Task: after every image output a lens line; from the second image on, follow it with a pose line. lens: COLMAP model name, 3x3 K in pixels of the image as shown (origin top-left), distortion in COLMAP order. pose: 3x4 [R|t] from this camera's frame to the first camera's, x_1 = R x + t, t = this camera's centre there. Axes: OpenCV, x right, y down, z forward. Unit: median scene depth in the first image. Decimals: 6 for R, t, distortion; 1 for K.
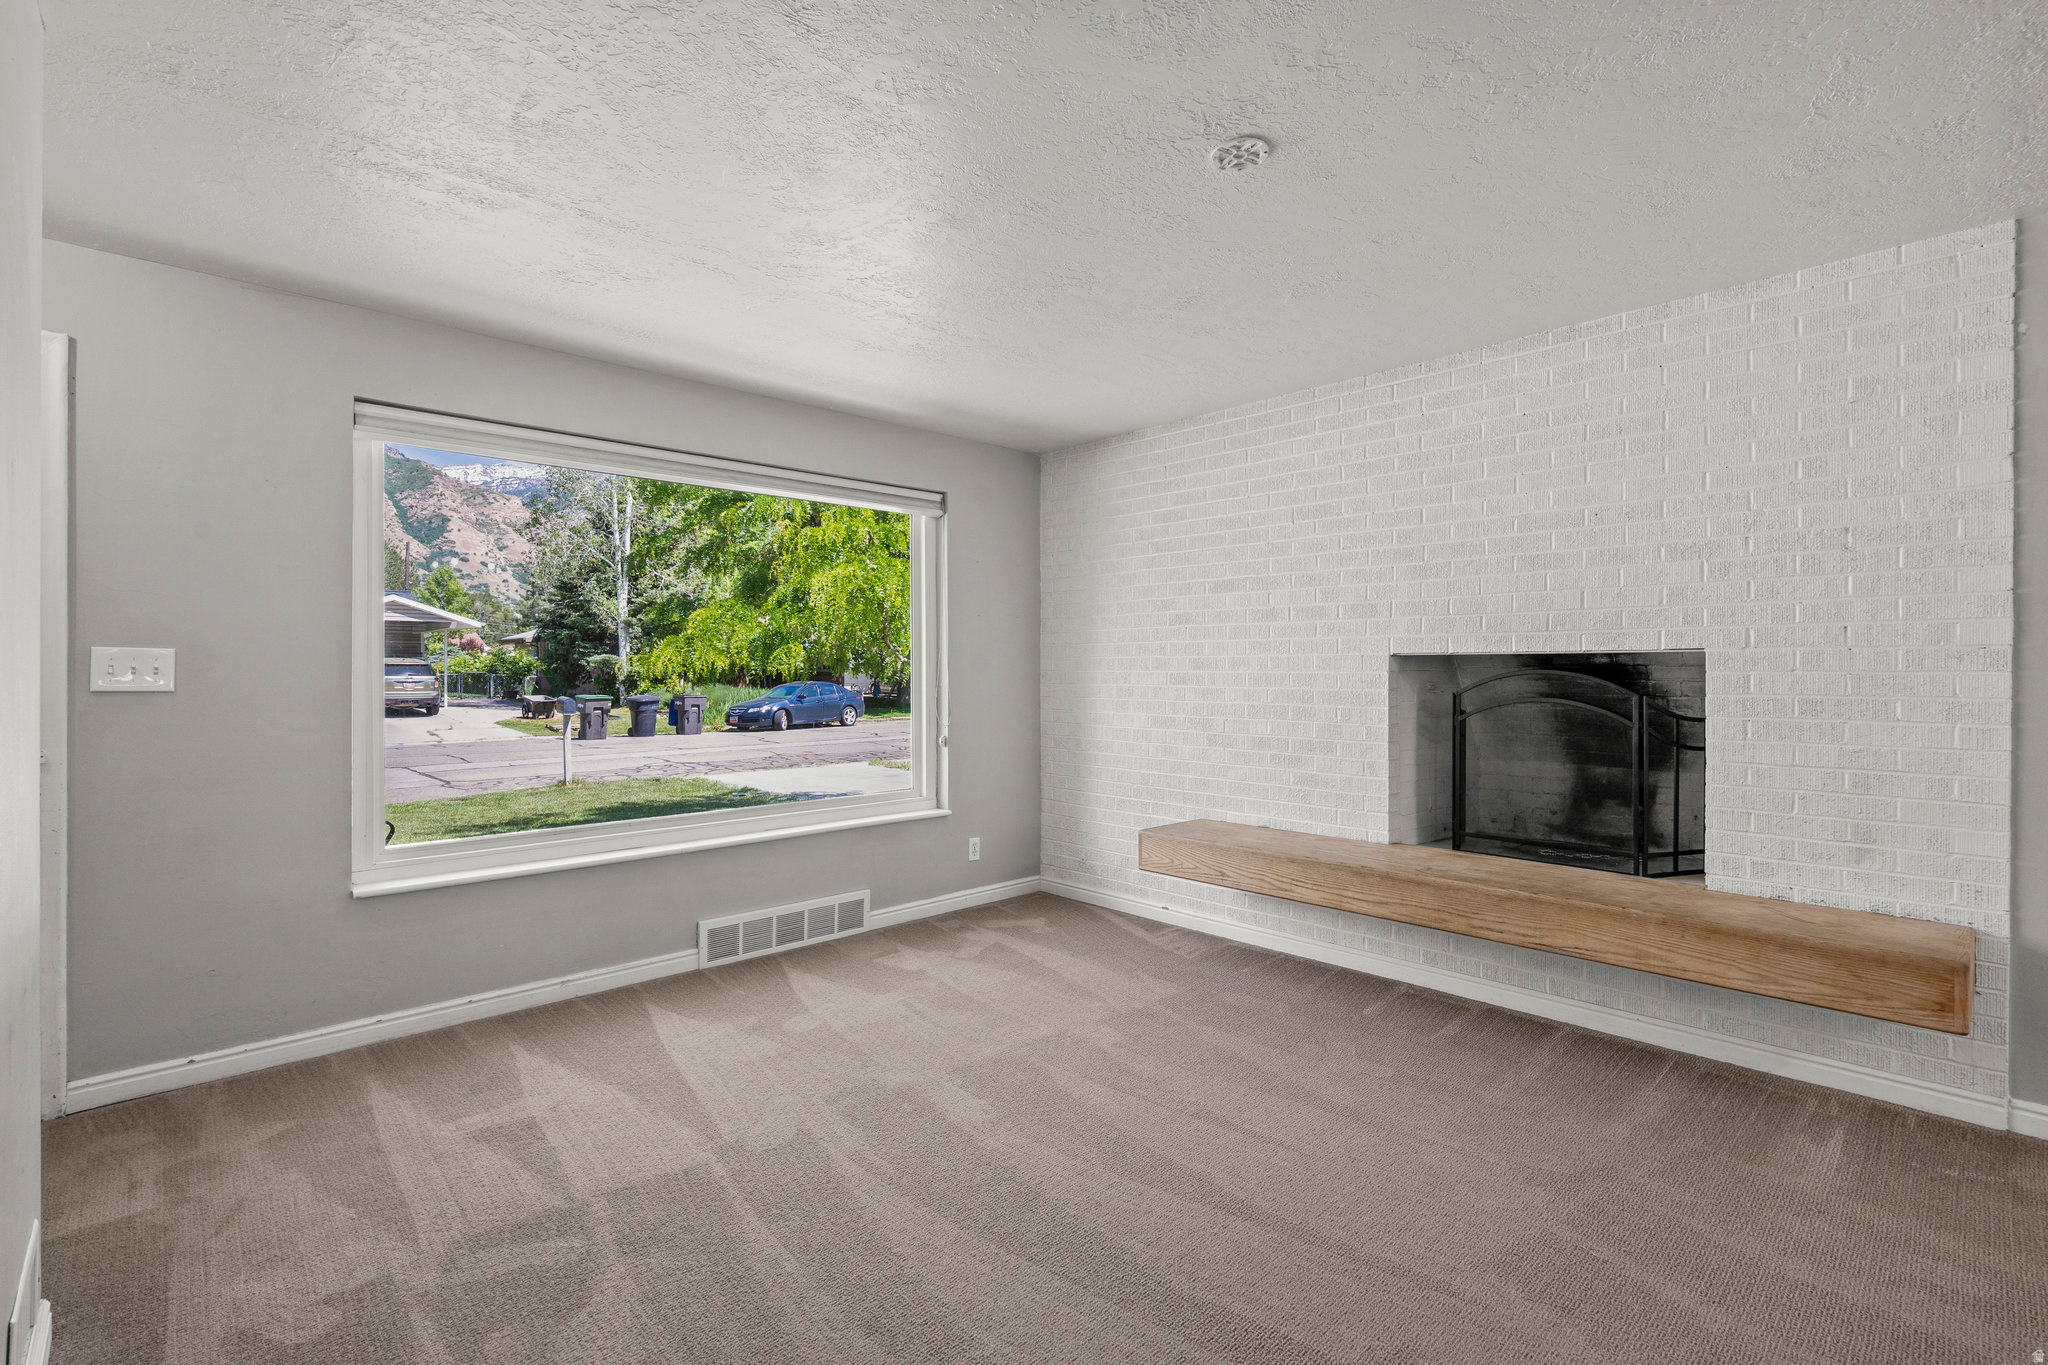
lens RADIAL K [[933.1, 0, 1027.1], [0, 933.1, 673.2], [0, 0, 1]] dist [-0.004283, 0.001059]
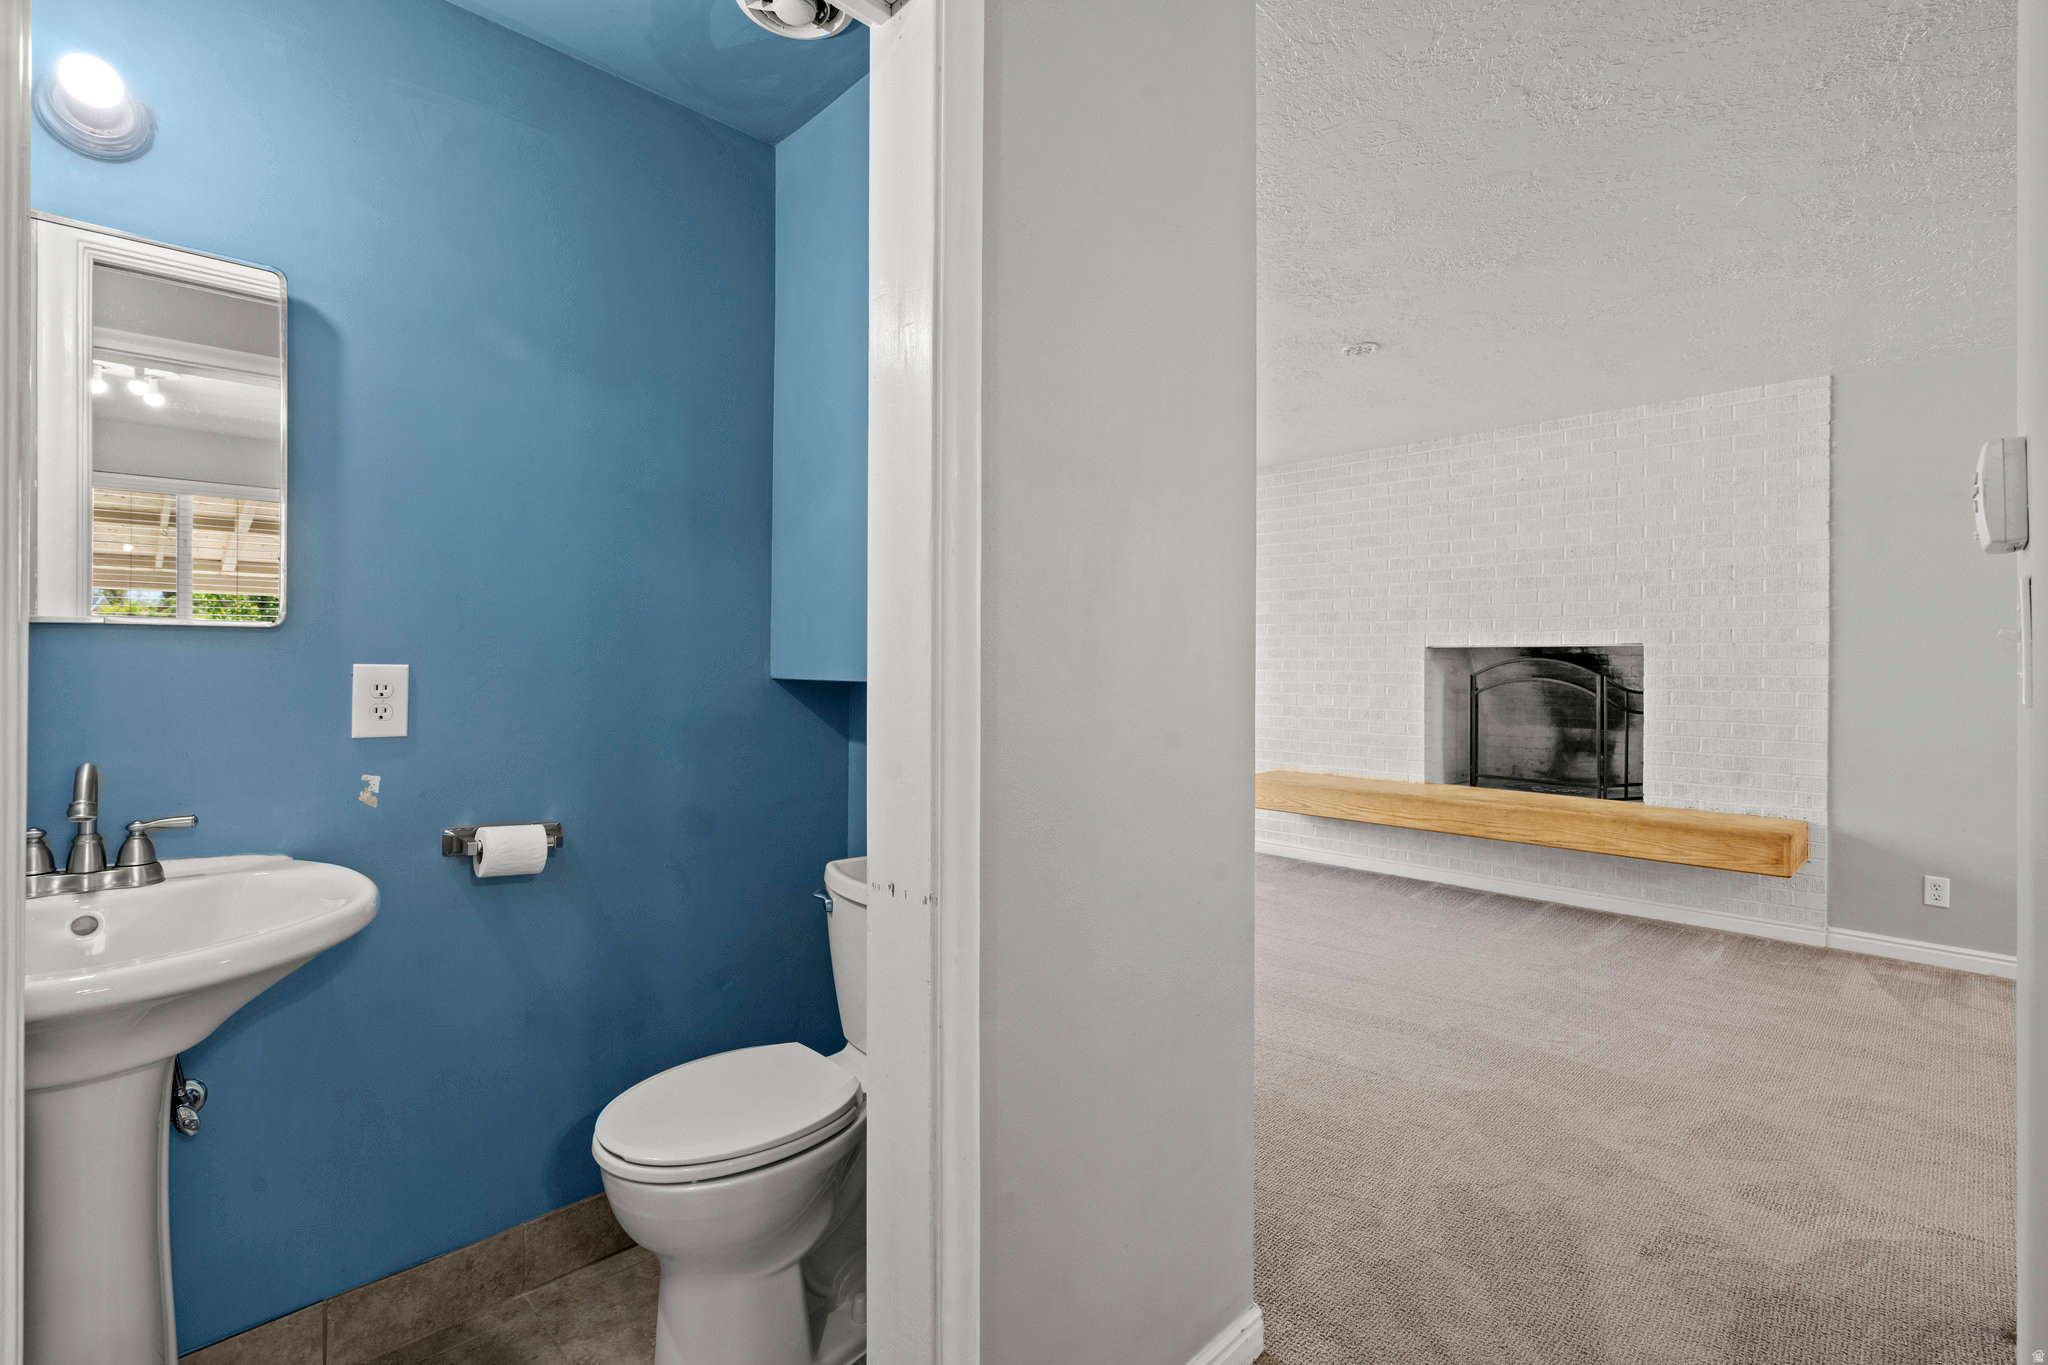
lens RADIAL K [[933.1, 0, 1034.8], [0, 933.1, 661.6], [0, 0, 1]] dist [-0.004283, 0.001059]
pose [[0.999791, 0.002050, 0.020351, -0.259522], [-0.002009, 0.999996, -0.002034, 0.006869], [-0.020355, 0.001993, 0.999791, -0.441787]]
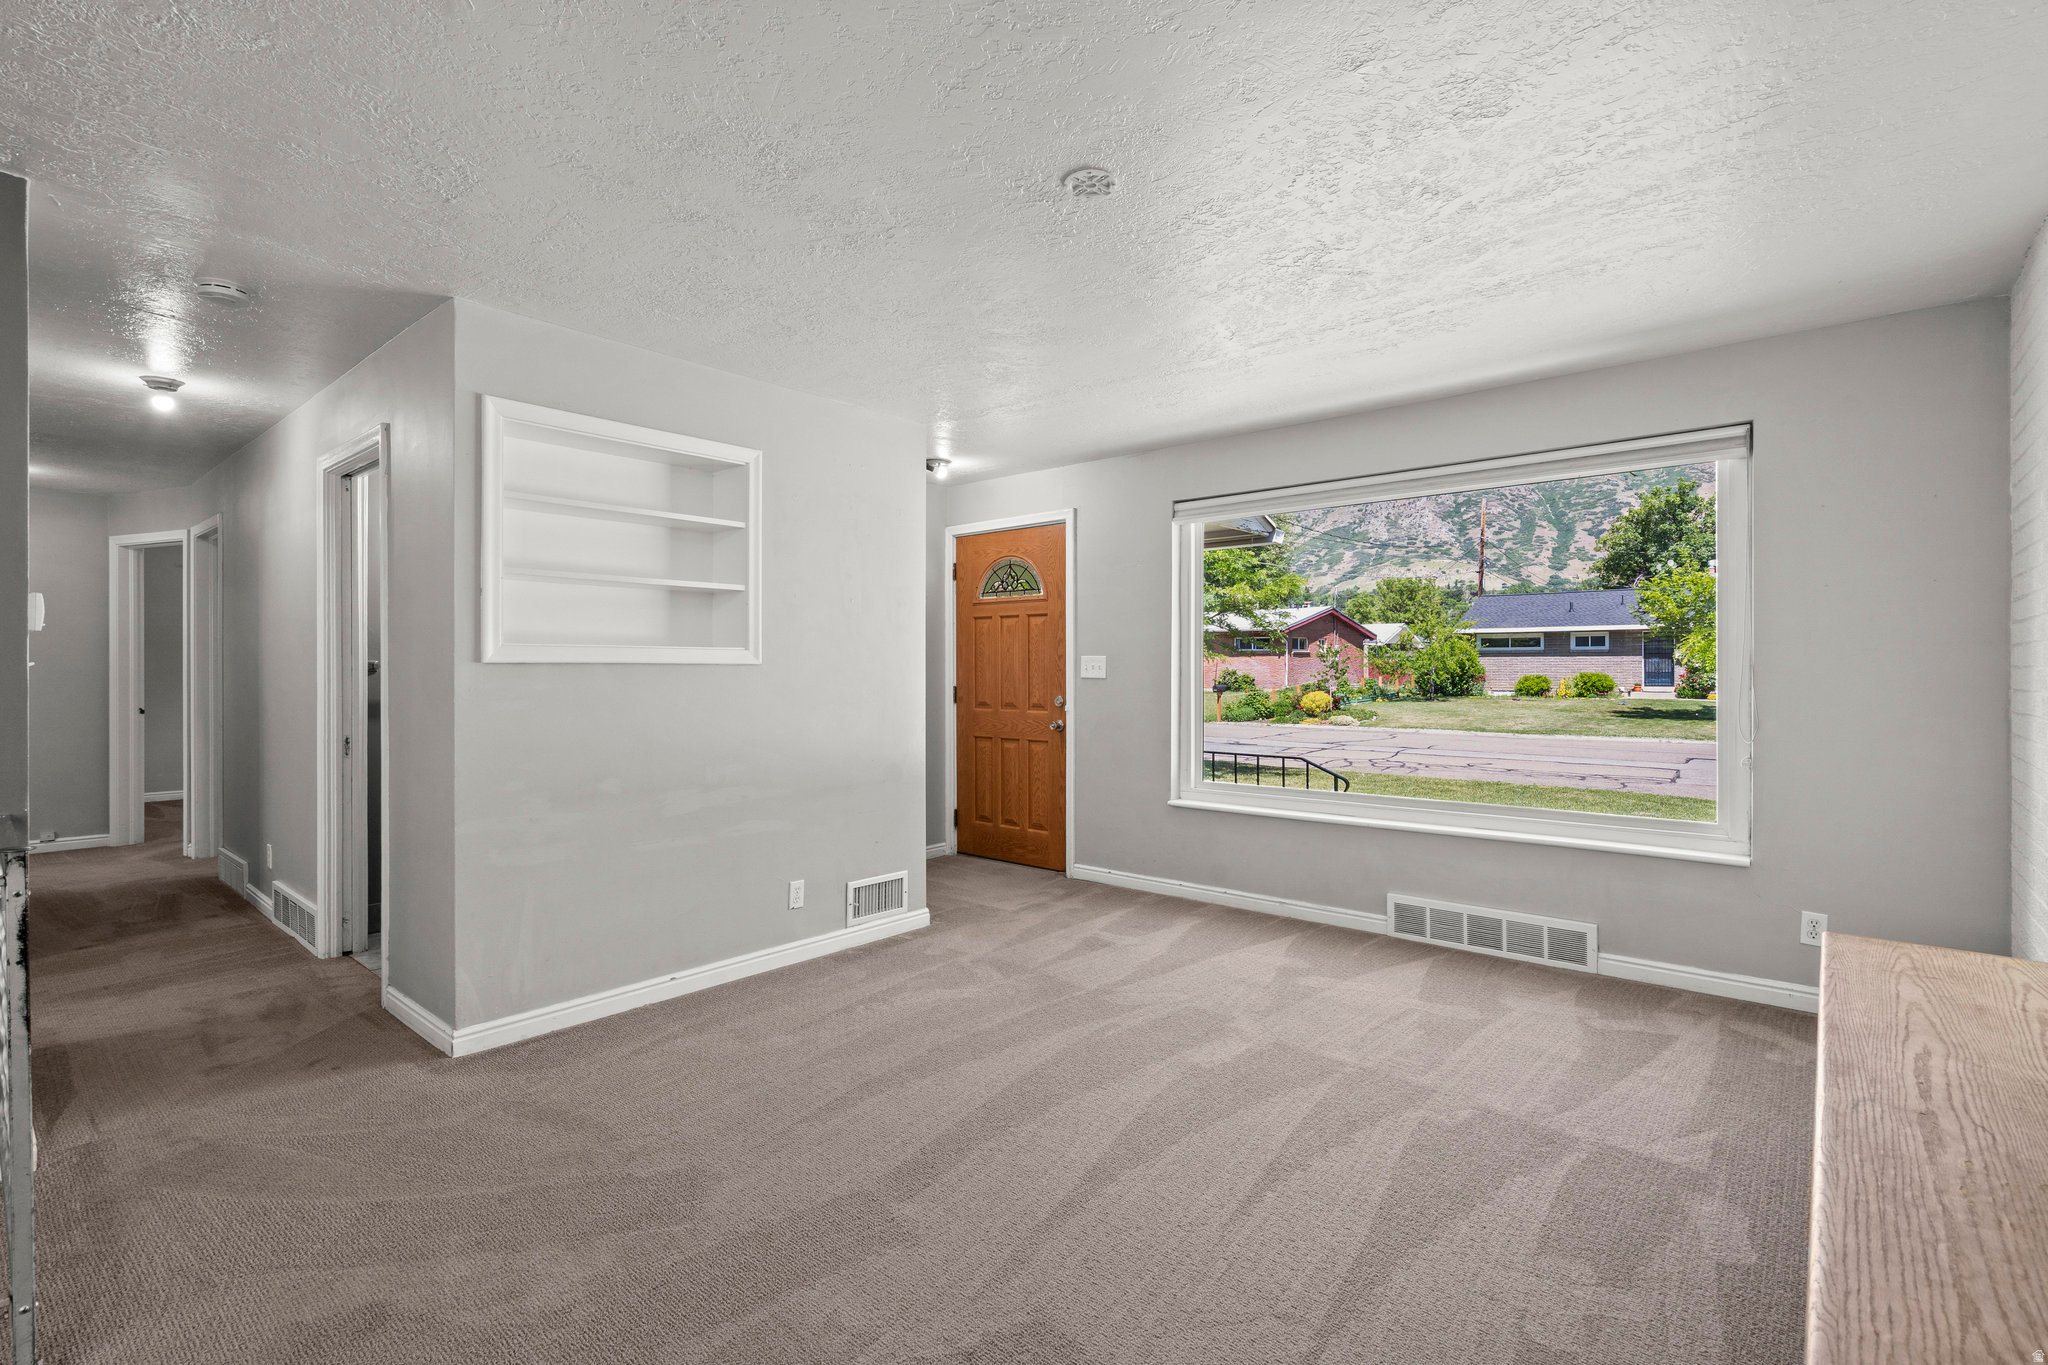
lens RADIAL K [[933.1, 0, 1031.9], [0, 933.1, 675.4], [0, 0, 1]] dist [-0.004283, 0.001059]
pose [[0.105810, 0.006061, -0.994368, 0.966848], [-0.005350, 0.999970, 0.005526, 0.004019], [0.994372, 0.004736, 0.105839, 0.624903]]
